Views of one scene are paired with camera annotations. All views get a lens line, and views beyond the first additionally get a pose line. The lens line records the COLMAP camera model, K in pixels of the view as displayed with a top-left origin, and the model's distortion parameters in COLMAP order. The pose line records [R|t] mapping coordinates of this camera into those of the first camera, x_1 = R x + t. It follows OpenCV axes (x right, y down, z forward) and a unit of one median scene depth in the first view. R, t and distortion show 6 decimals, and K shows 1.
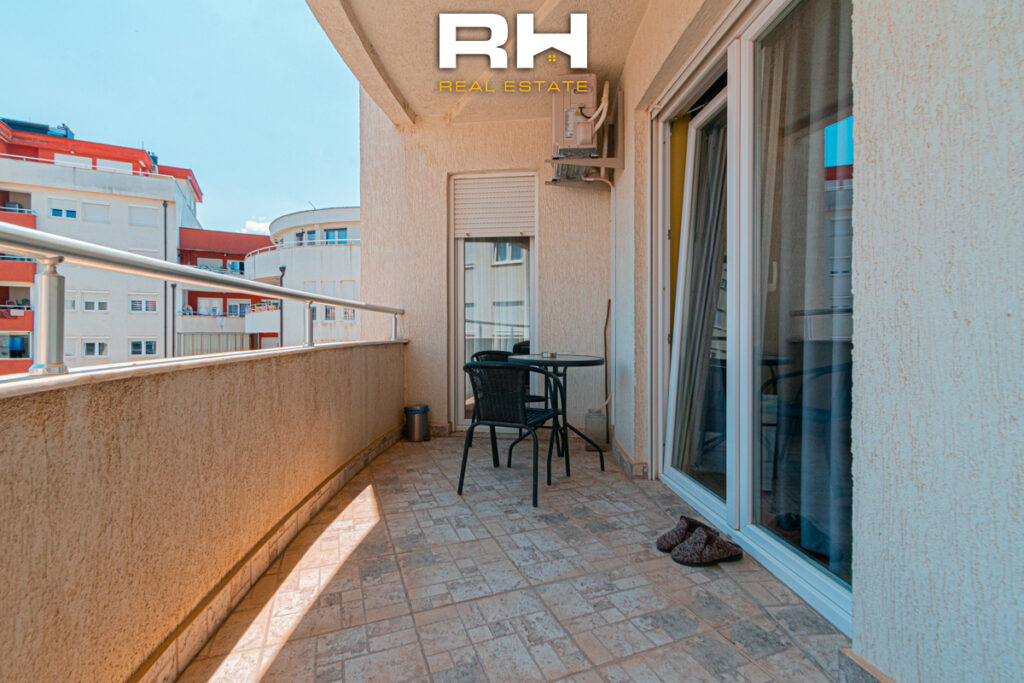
lens RADIAL K [[455.7, 0, 516.8], [0, 455.7, 341.5], [0, 0, 1]] dist [-0.002936, -0.000109]
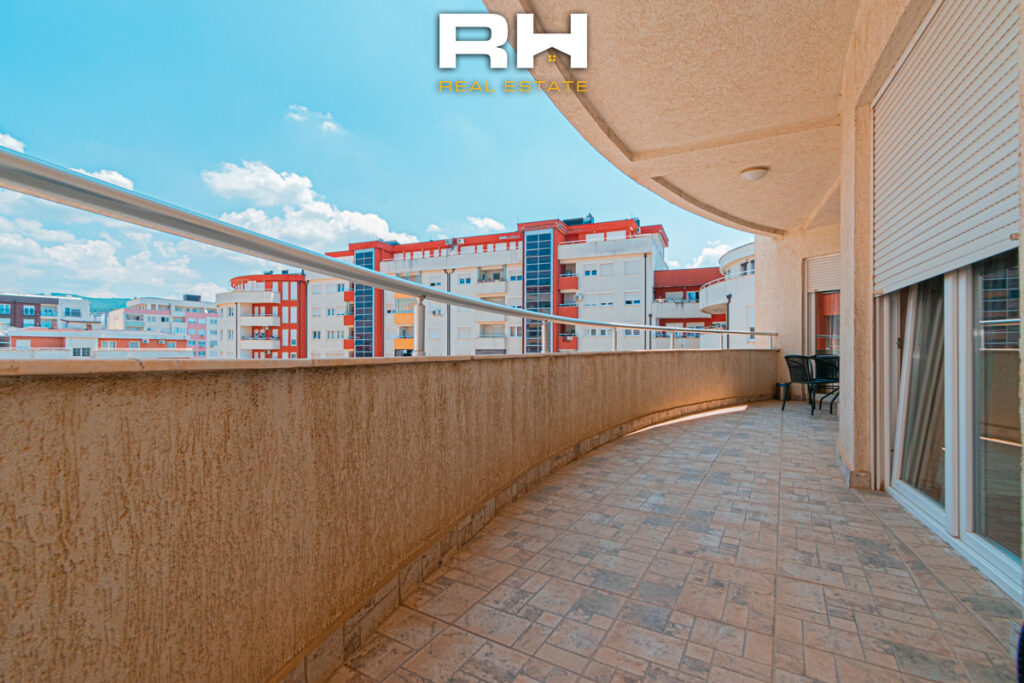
lens RADIAL K [[455.7, 0, 516.8], [0, 455.7, 341.5], [0, 0, 1]] dist [-0.002936, -0.000109]
pose [[0.606284, -0.016298, -0.795081, 0.070612], [-0.017332, 0.999282, -0.033700, 0.005699], [0.795059, 0.034212, 0.605566, -0.119354]]
